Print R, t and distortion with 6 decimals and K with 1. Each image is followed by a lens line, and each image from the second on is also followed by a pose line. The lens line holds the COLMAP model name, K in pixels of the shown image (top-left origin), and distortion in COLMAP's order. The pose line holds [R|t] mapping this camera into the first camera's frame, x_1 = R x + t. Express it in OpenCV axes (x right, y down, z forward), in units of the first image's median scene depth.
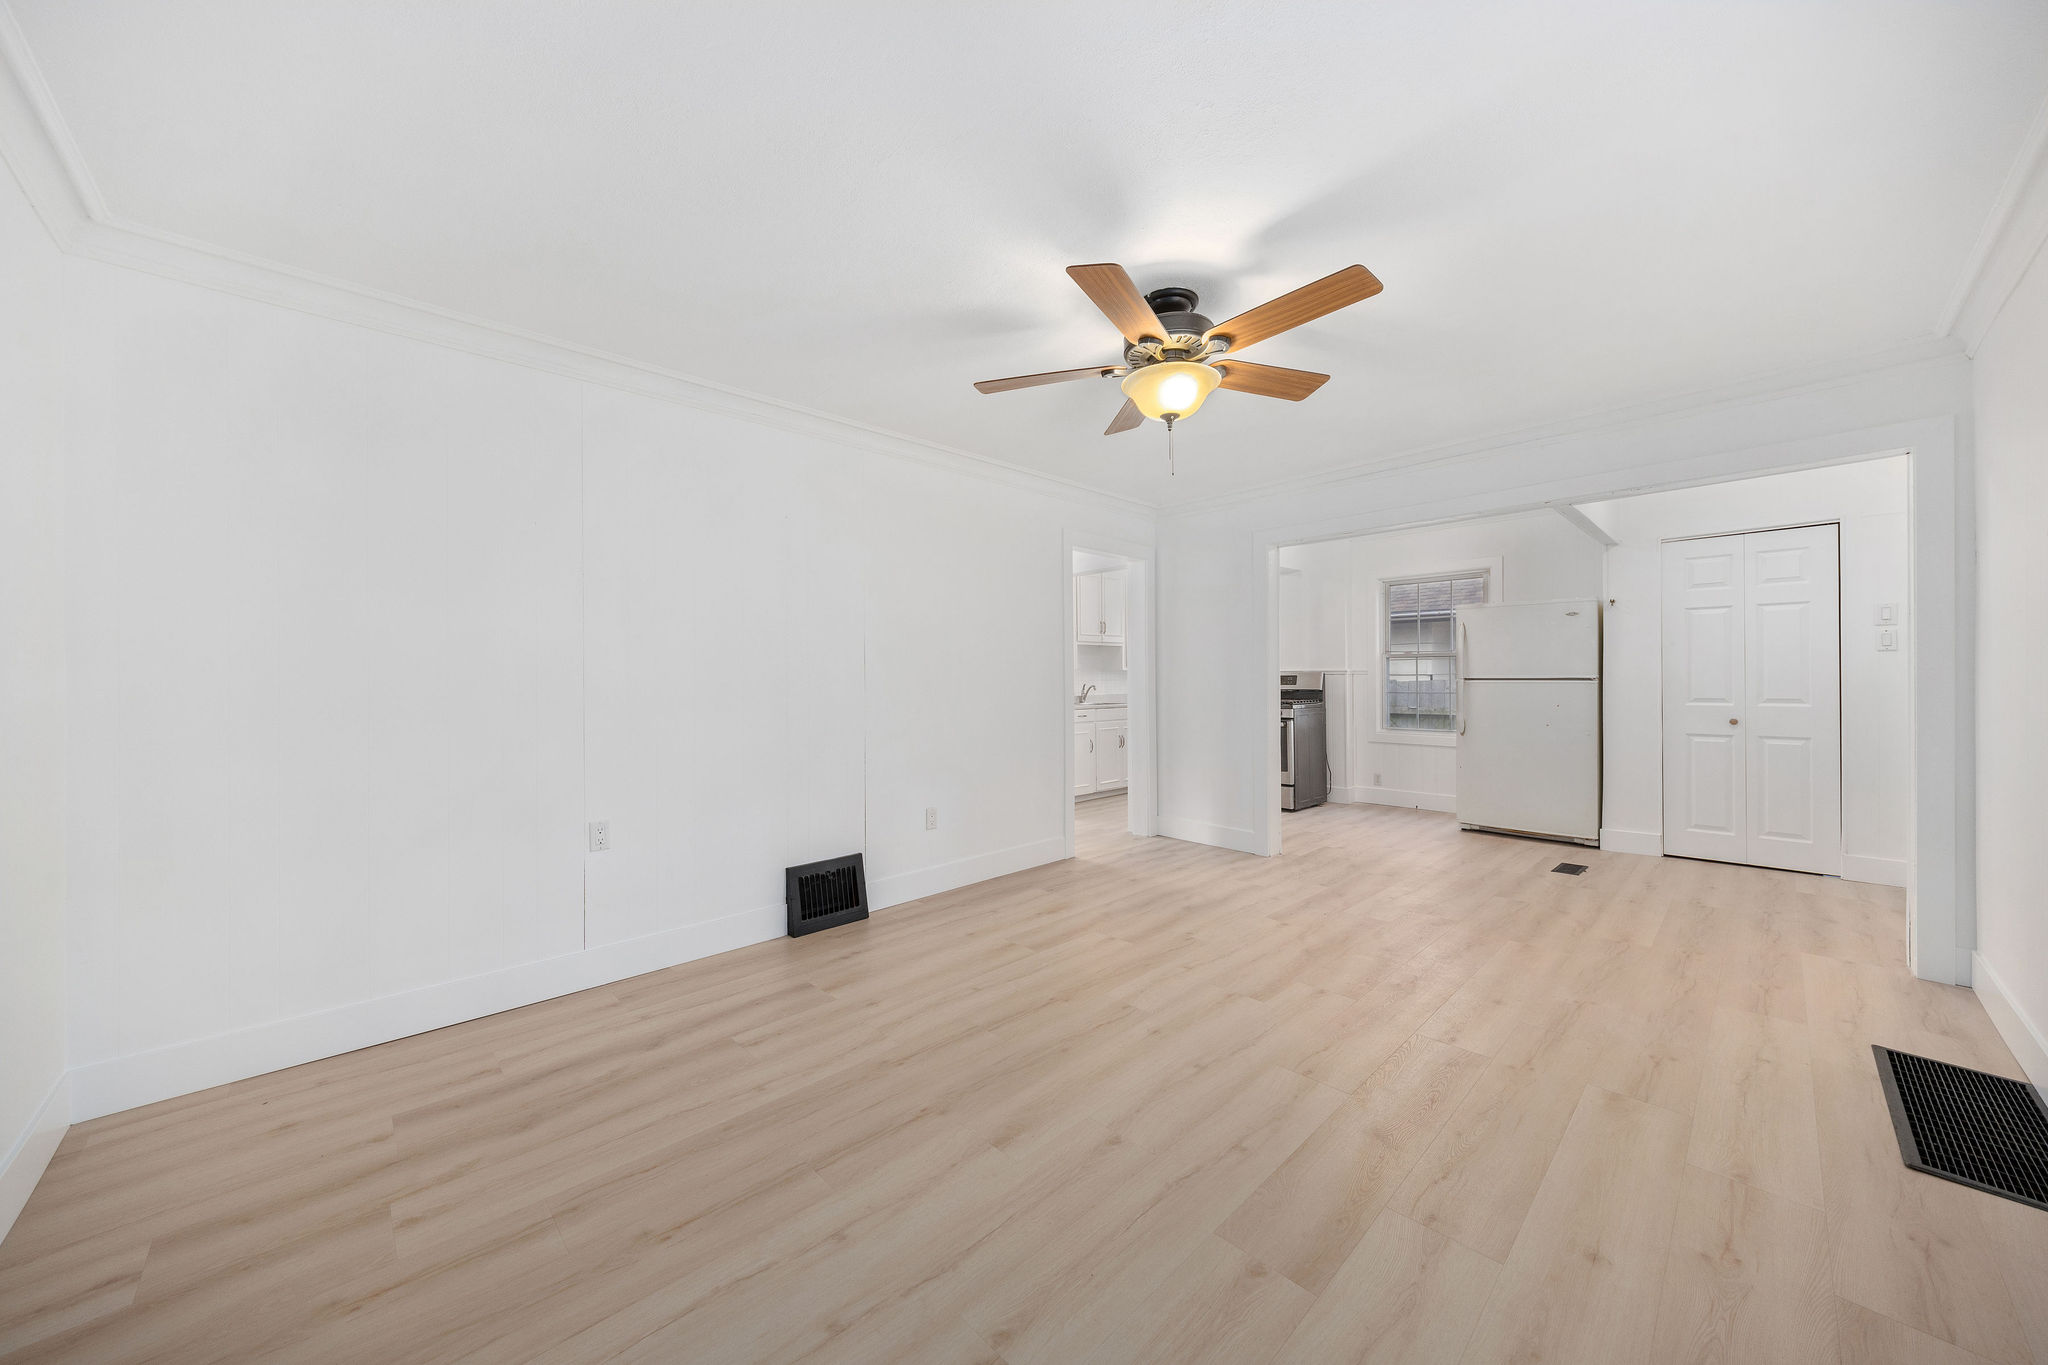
lens RADIAL K [[722.7, 0, 1017.9], [0, 722.7, 679.7], [0, 0, 1]] dist [0.001339, 0.000033]
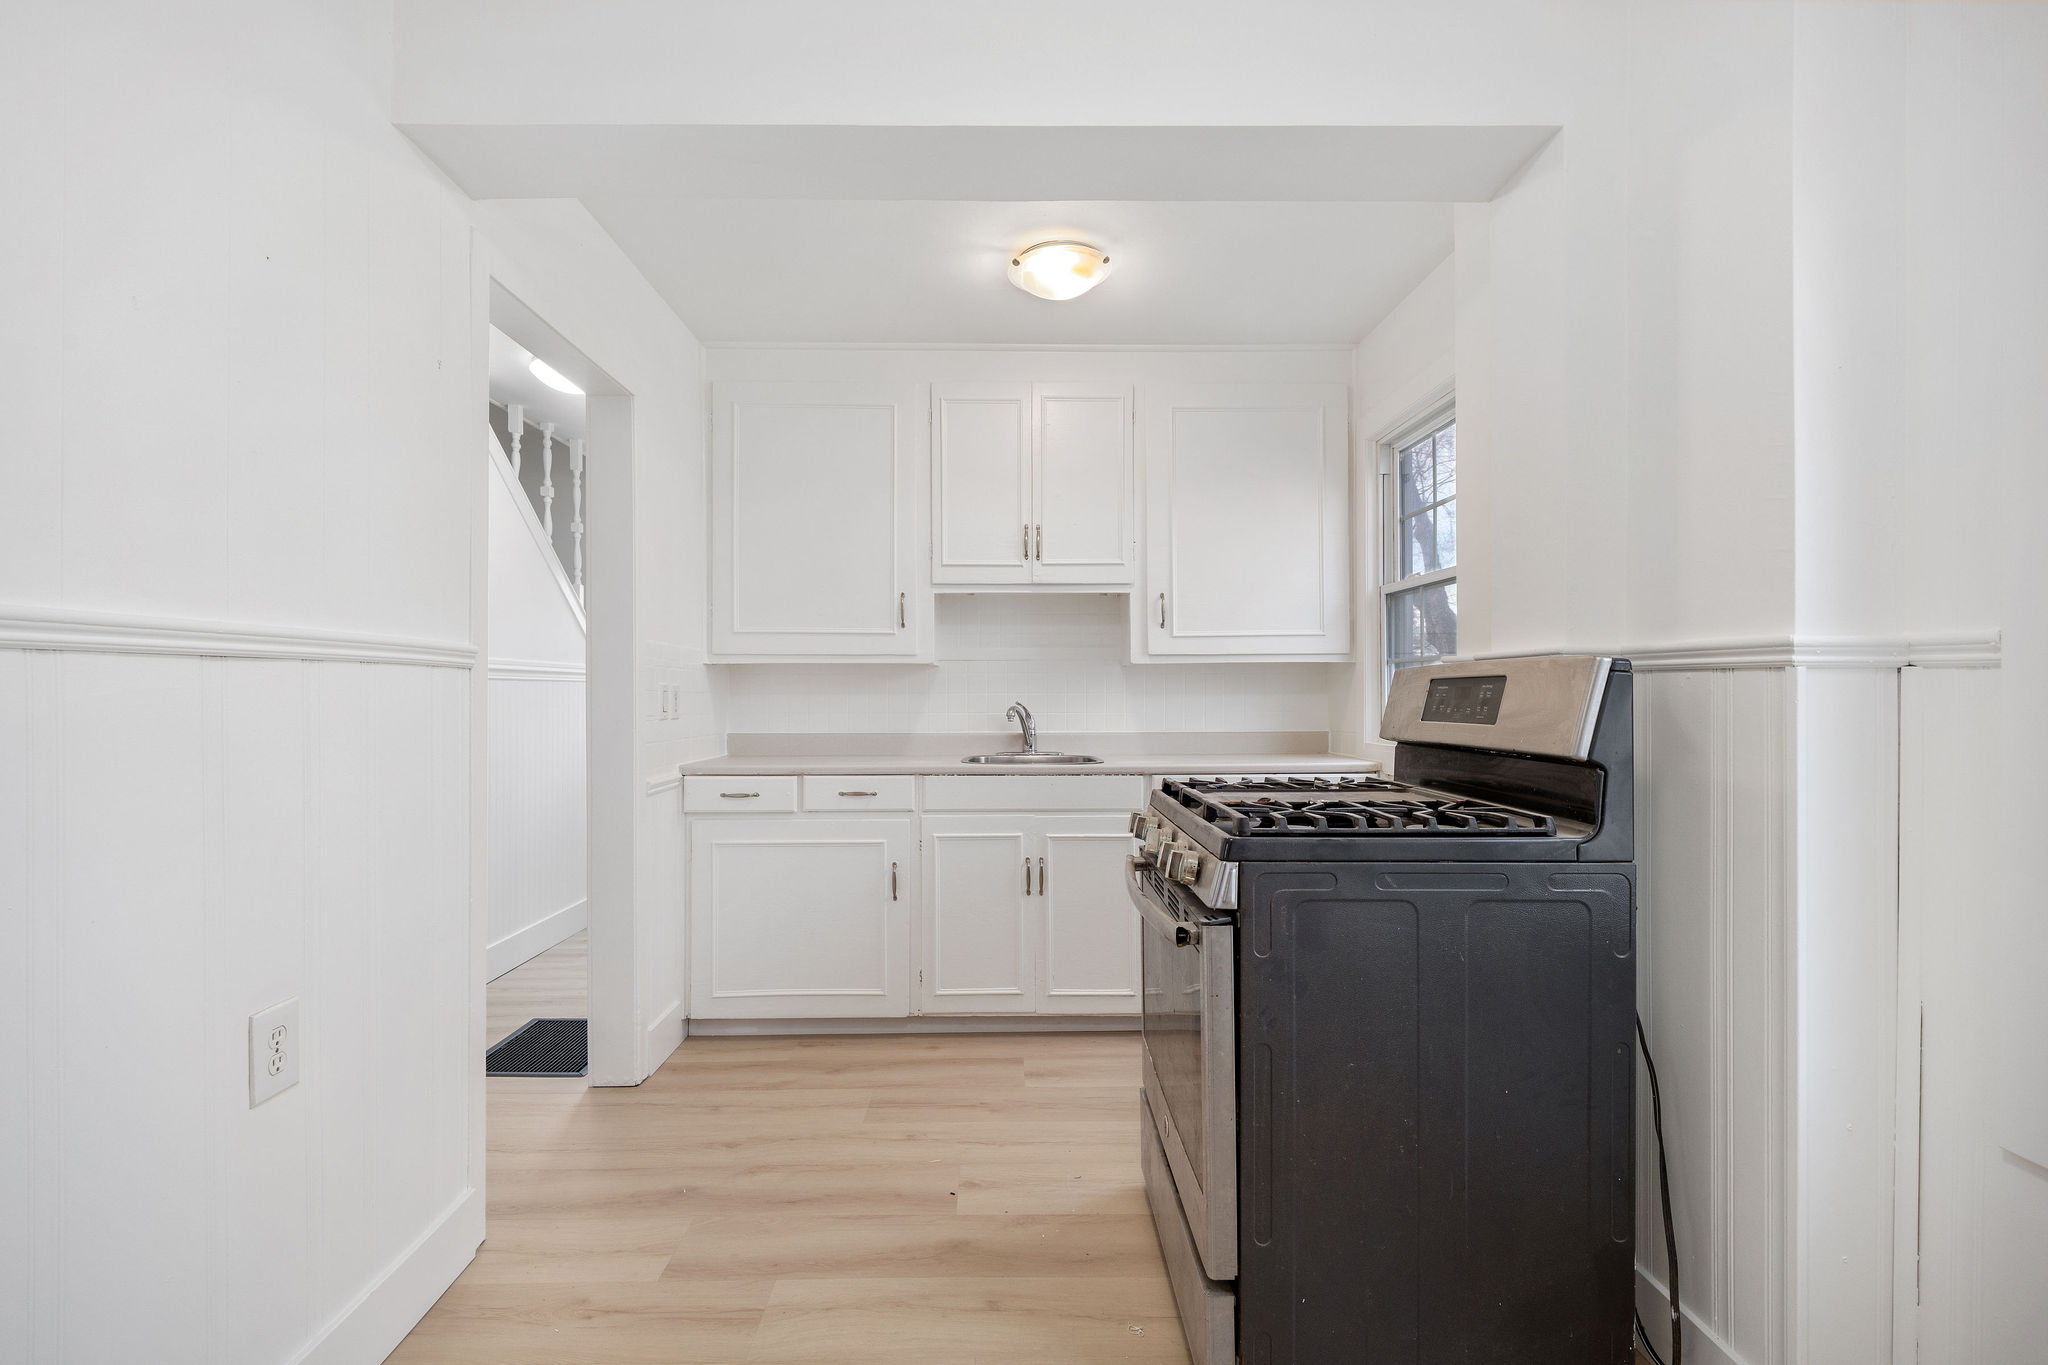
lens RADIAL K [[939.1, 0, 1024.0], [0, 939.1, 682.5], [0, 0, 1]] dist [-0.001048, -0.000045]
pose [[0.738948, 0.000911, -0.673762, 0.936953], [-0.003109, 0.999993, -0.002057, -0.006420], [0.673755, 0.003615, 0.738946, 1.475281]]
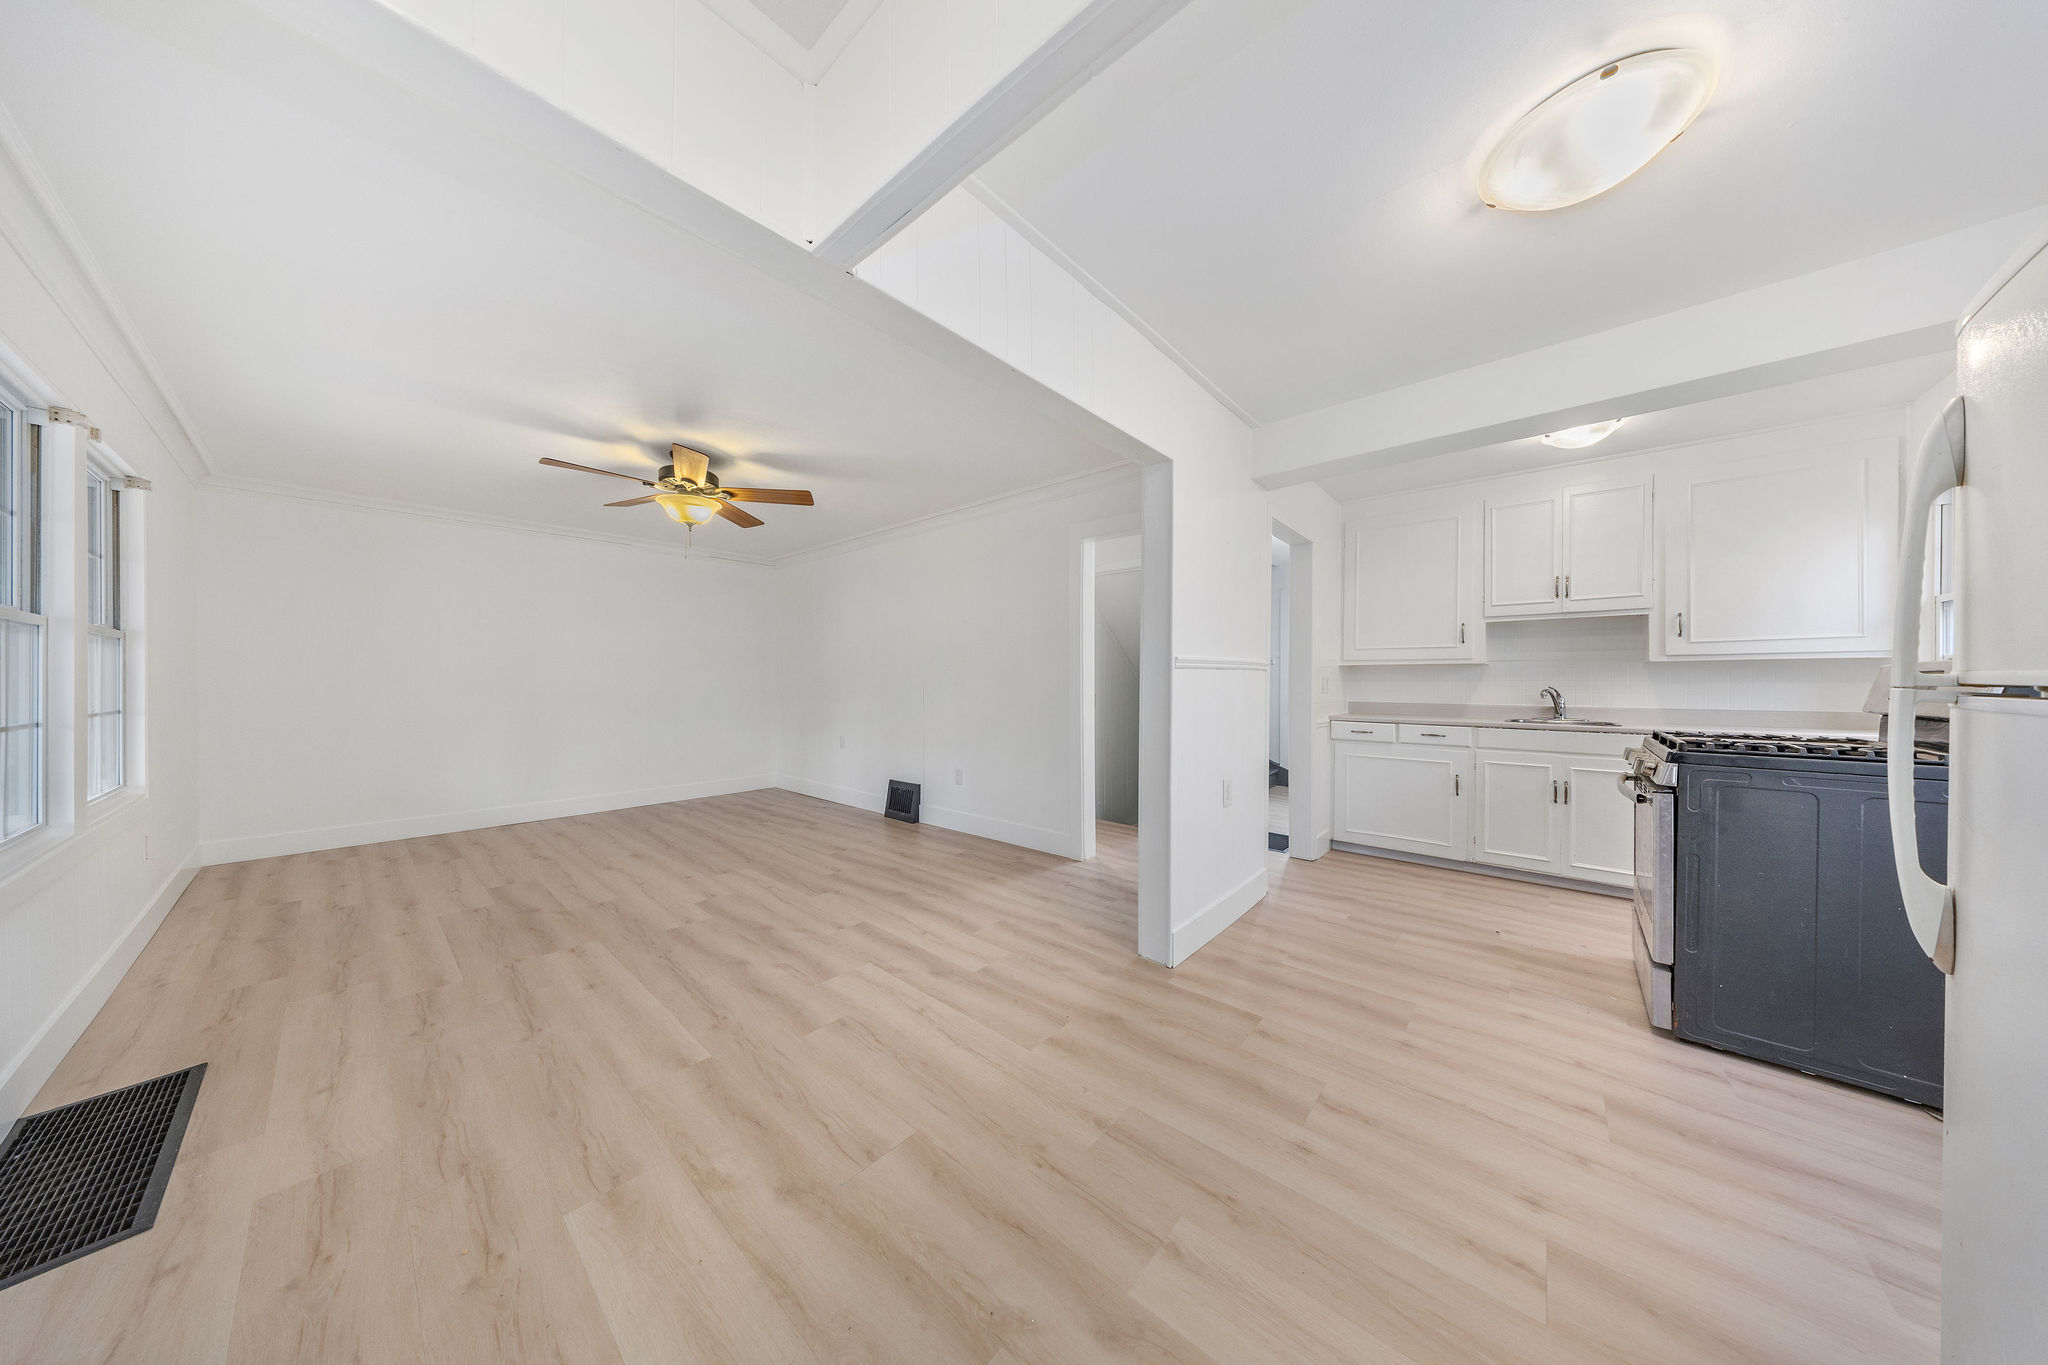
lens RADIAL K [[603.6, 0, 1024.0], [0, 603.6, 682.5], [0, 0, 1]] dist [-0.004087, 0.000017]
pose [[0.091241, 0.014430, -0.995724, 1.226587], [-0.001888, 0.999896, 0.014317, -0.007783], [0.995827, 0.000574, 0.091258, 1.195657]]
